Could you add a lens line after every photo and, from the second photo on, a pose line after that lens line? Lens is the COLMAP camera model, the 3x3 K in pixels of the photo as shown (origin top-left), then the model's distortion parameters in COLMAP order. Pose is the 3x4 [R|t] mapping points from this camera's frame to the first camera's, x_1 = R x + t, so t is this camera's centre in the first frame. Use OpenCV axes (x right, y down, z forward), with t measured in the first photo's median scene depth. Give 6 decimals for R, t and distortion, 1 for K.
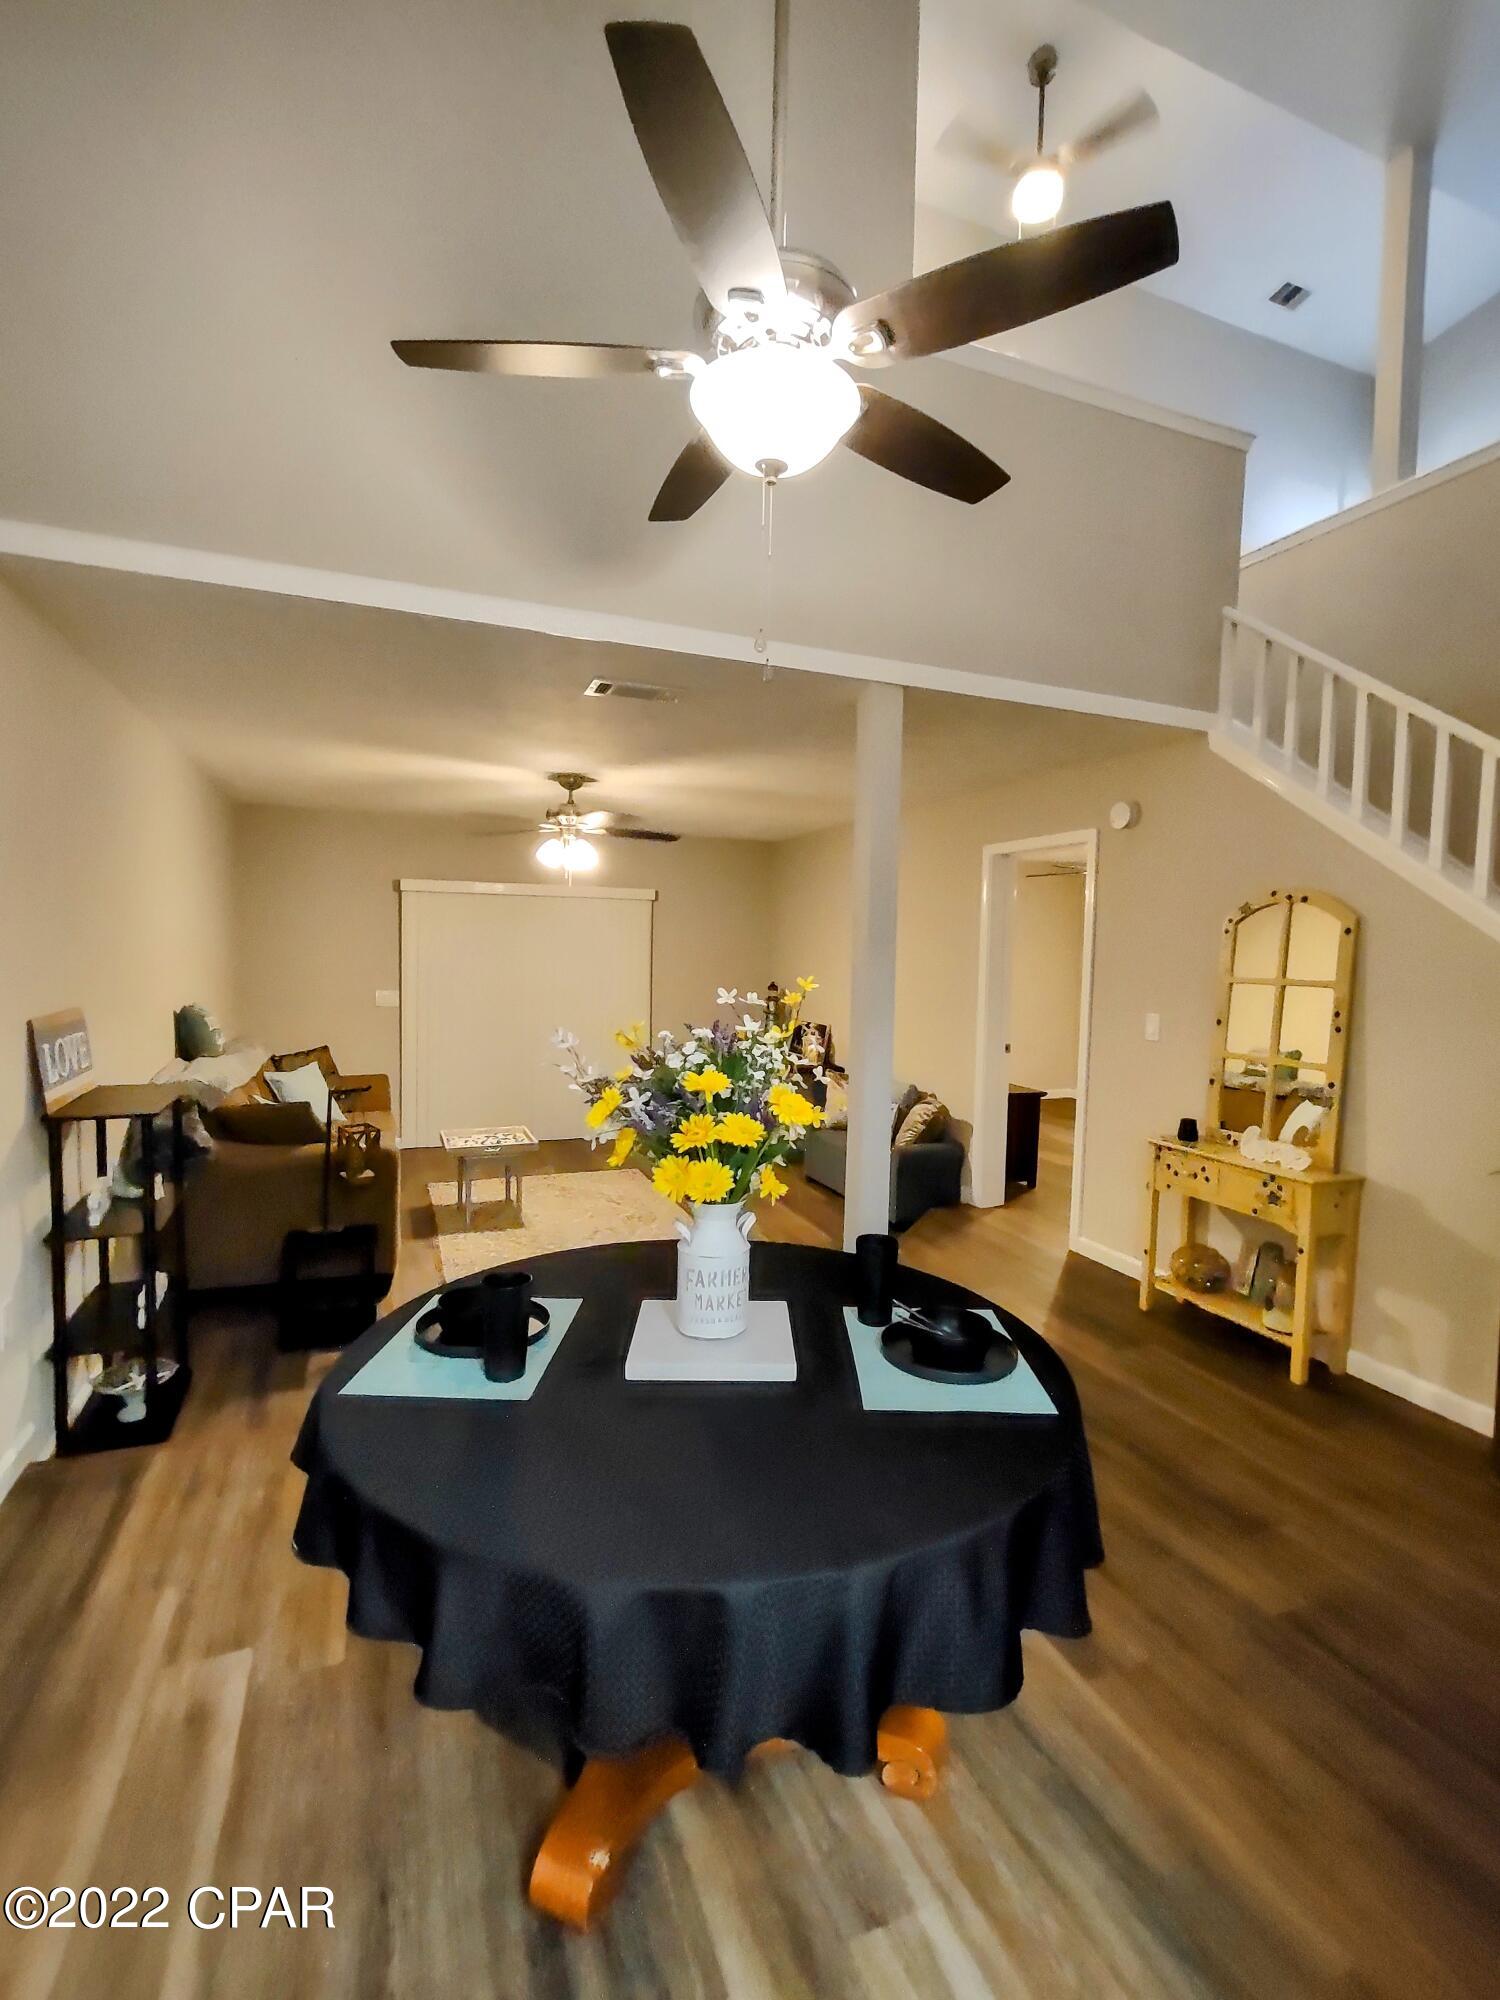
lens RADIAL K [[914.0, 0, 752.7], [0, 914.0, 998.2], [0, 0, 1]] dist [-0.006171, 0.001320]
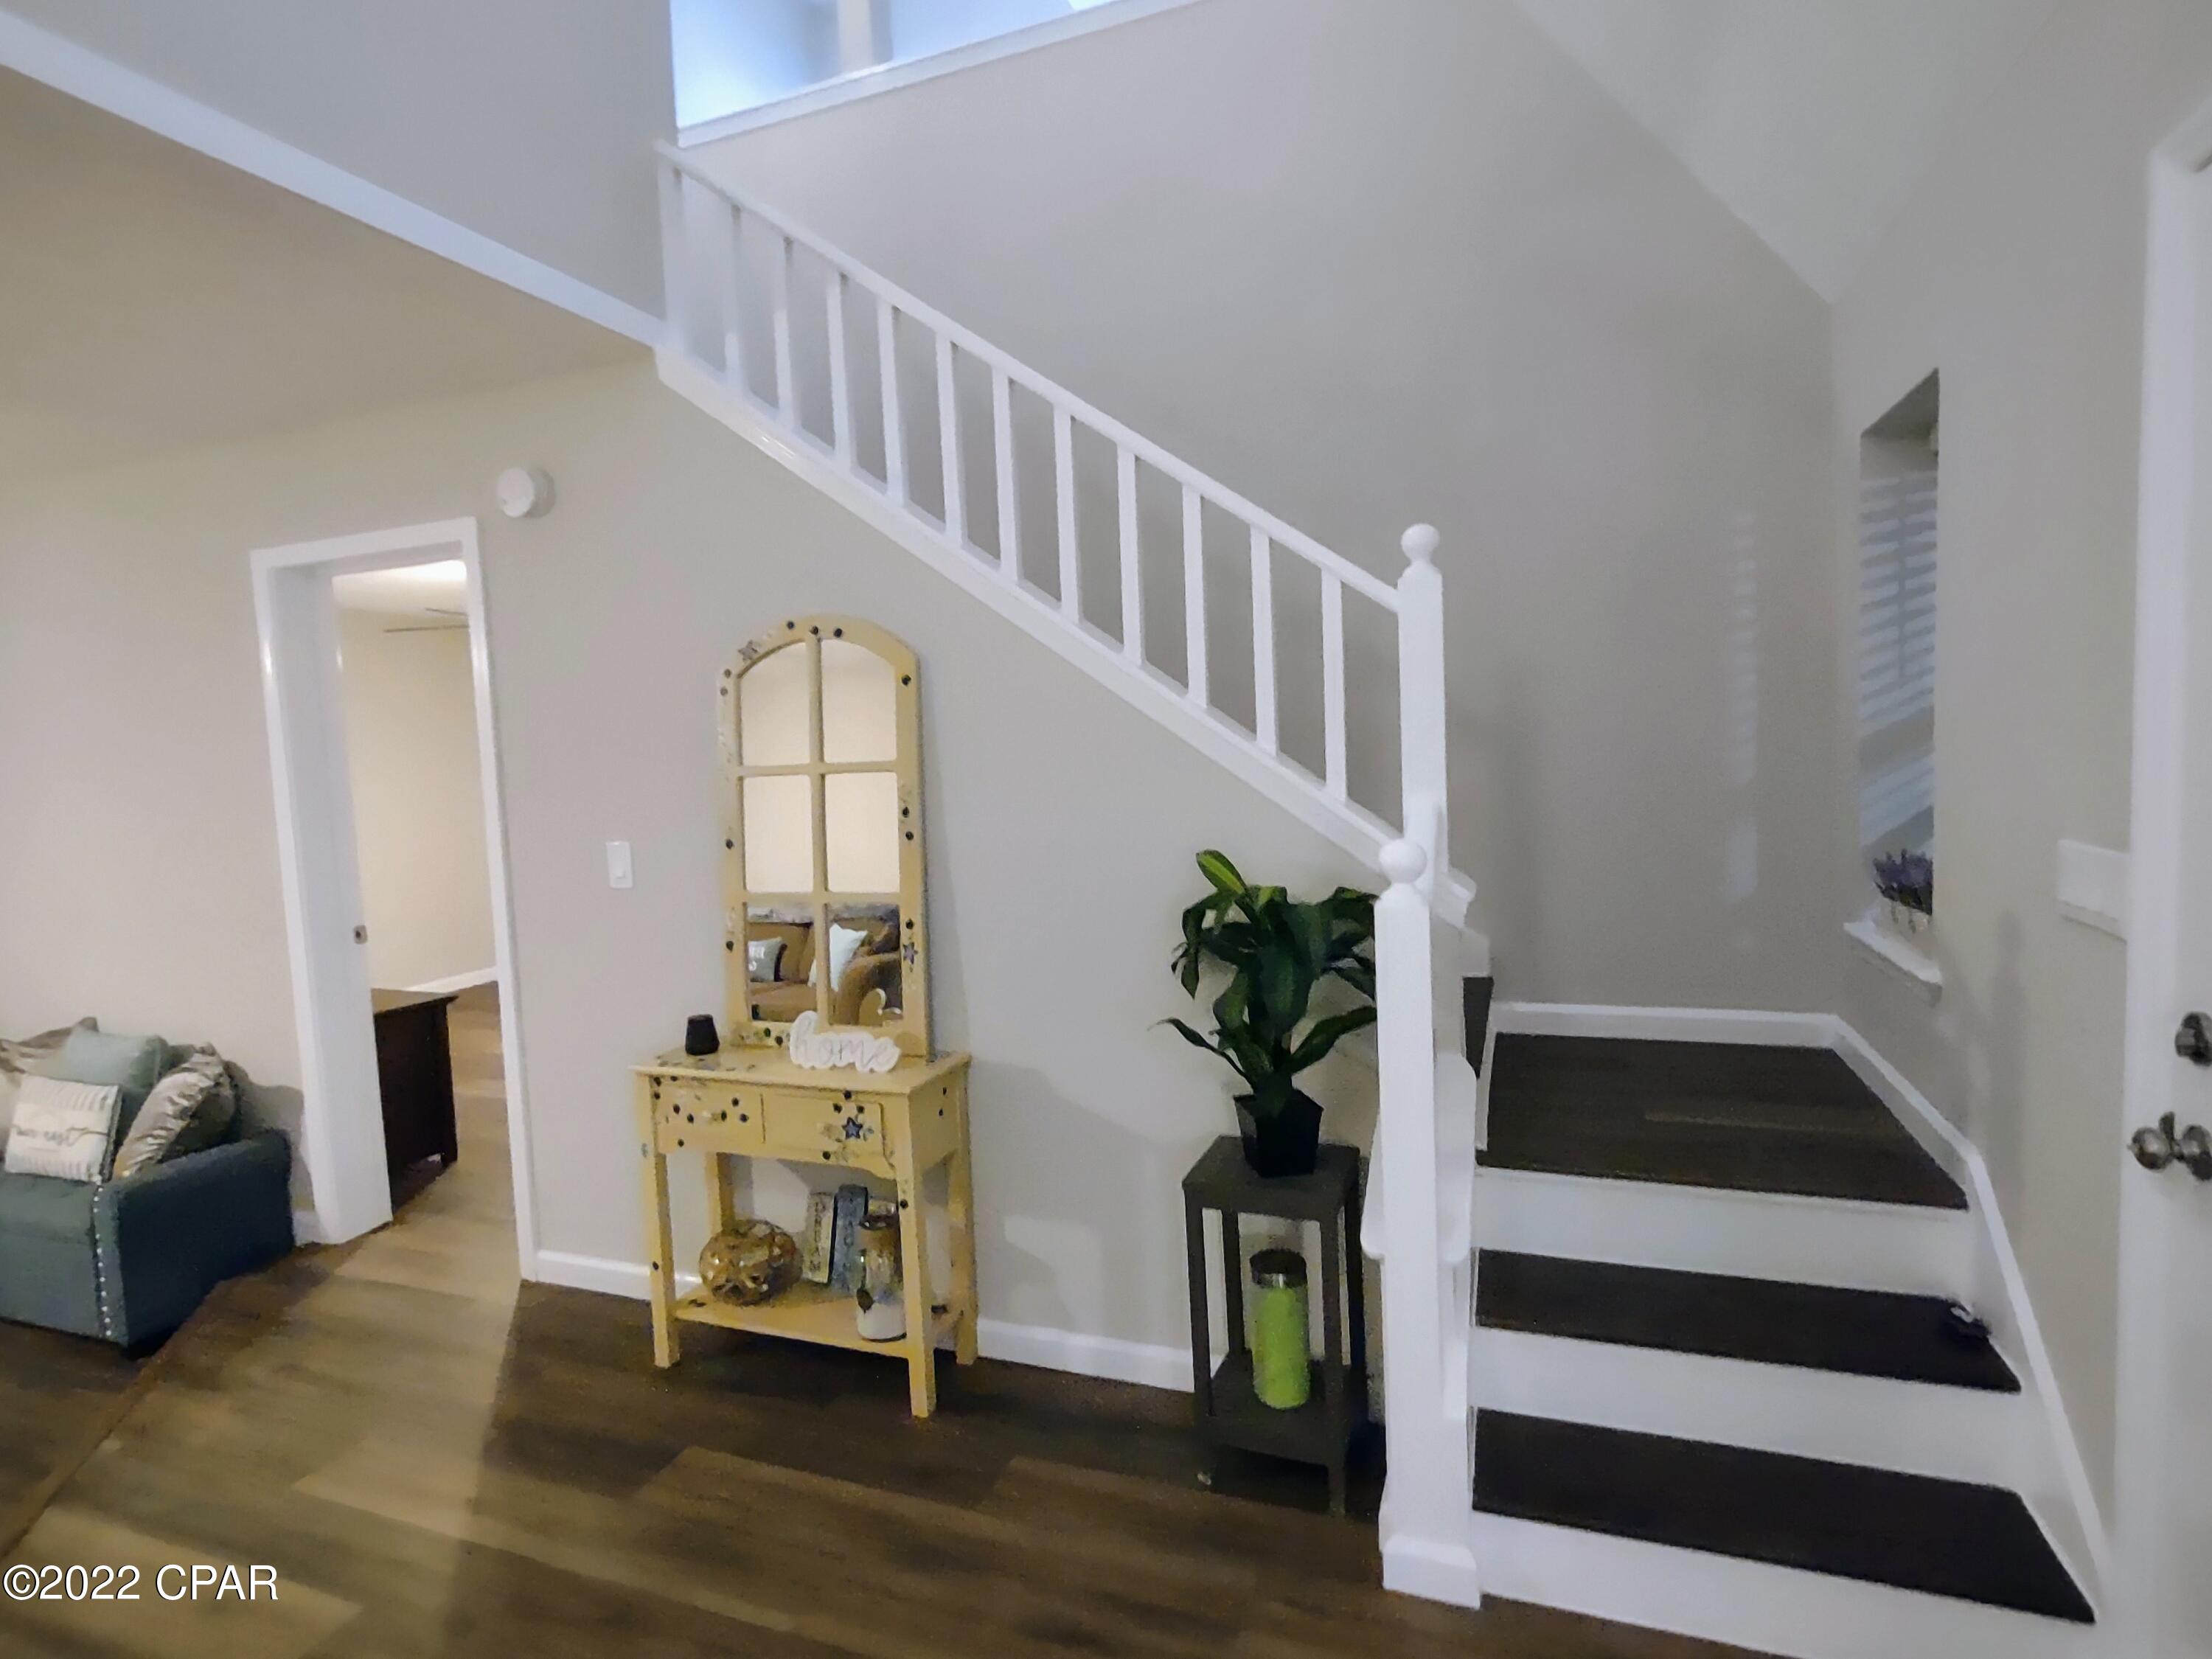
lens RADIAL K [[1089.9, 0, 1125.6], [0, 1089.9, 819.6], [0, 0, 1]] dist [-0.009377, 0.000613]
pose [[0.662713, -0.103184, 0.741731, 0.170894], [0.097863, 0.993901, 0.050826, -0.000650], [-0.742452, 0.038905, 0.668769, 0.361067]]
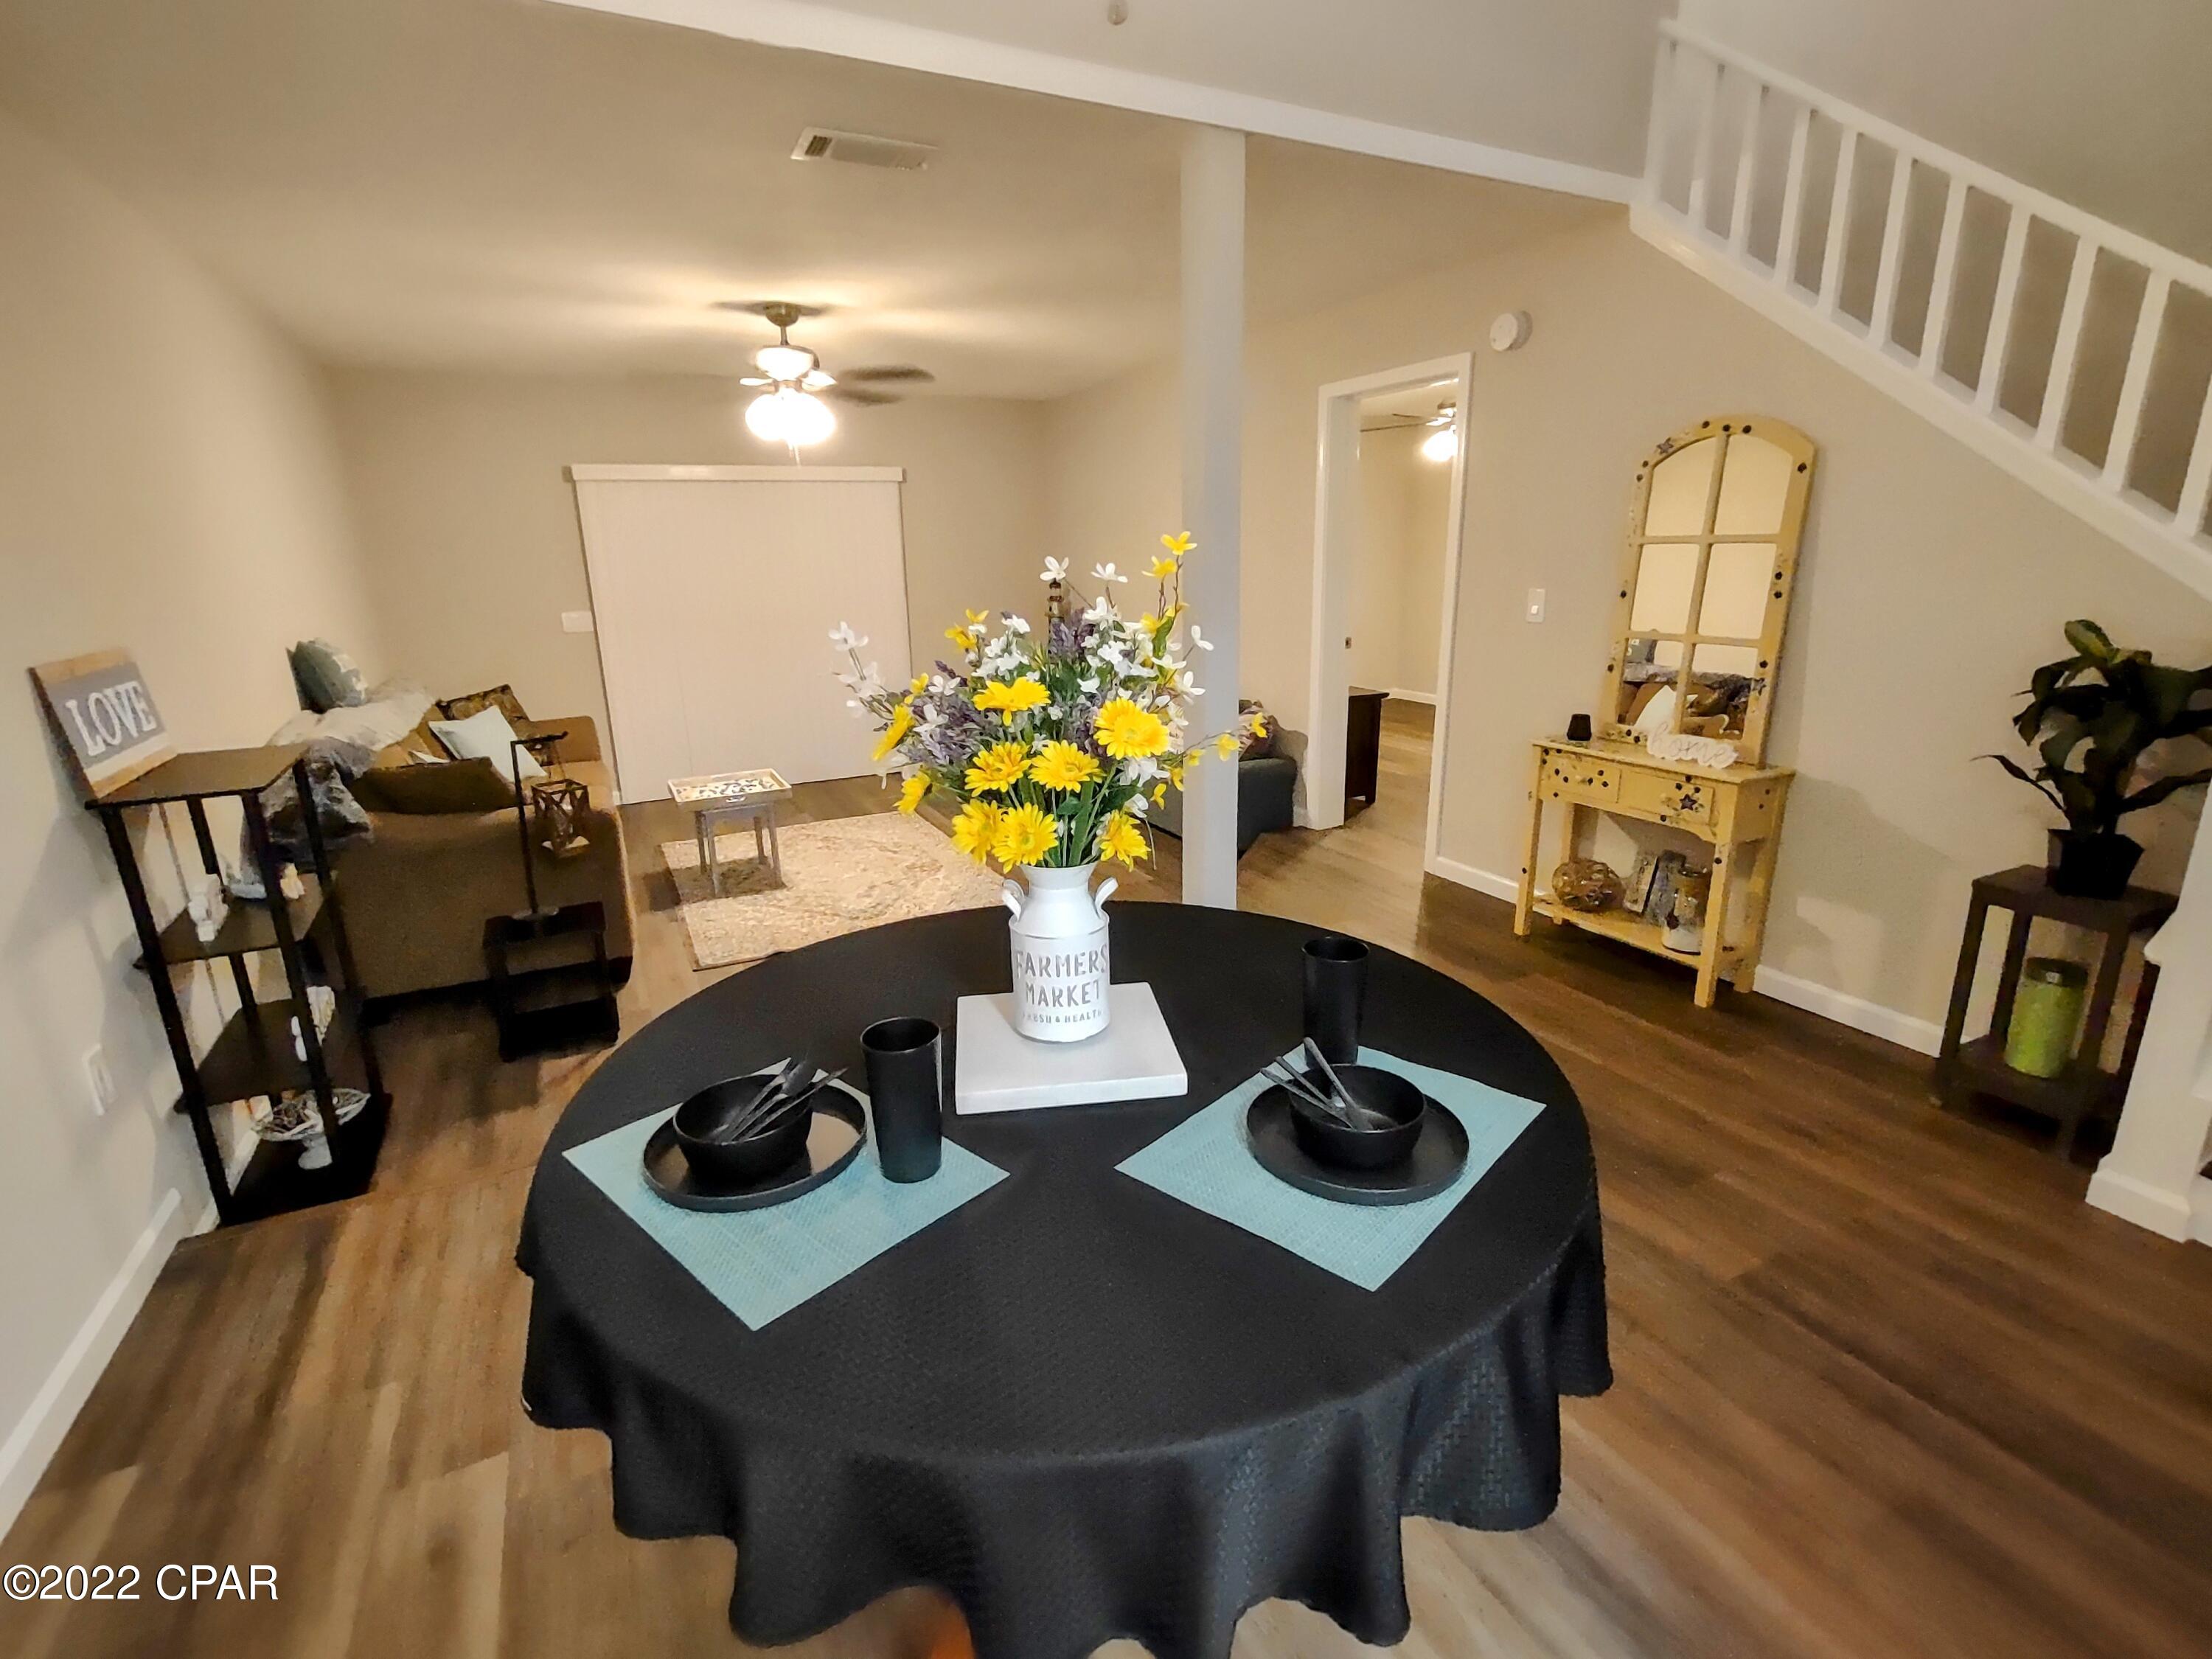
lens RADIAL K [[1010.9, 0, 1104.9], [0, 1010.9, 820.3], [0, 0, 1]] dist [-0.006171, 0.001320]
pose [[0.994952, -0.065107, 0.076365, -0.037840], [0.047651, 0.976225, 0.211457, 0.011461], [-0.088317, -0.206750, 0.974399, 0.124972]]
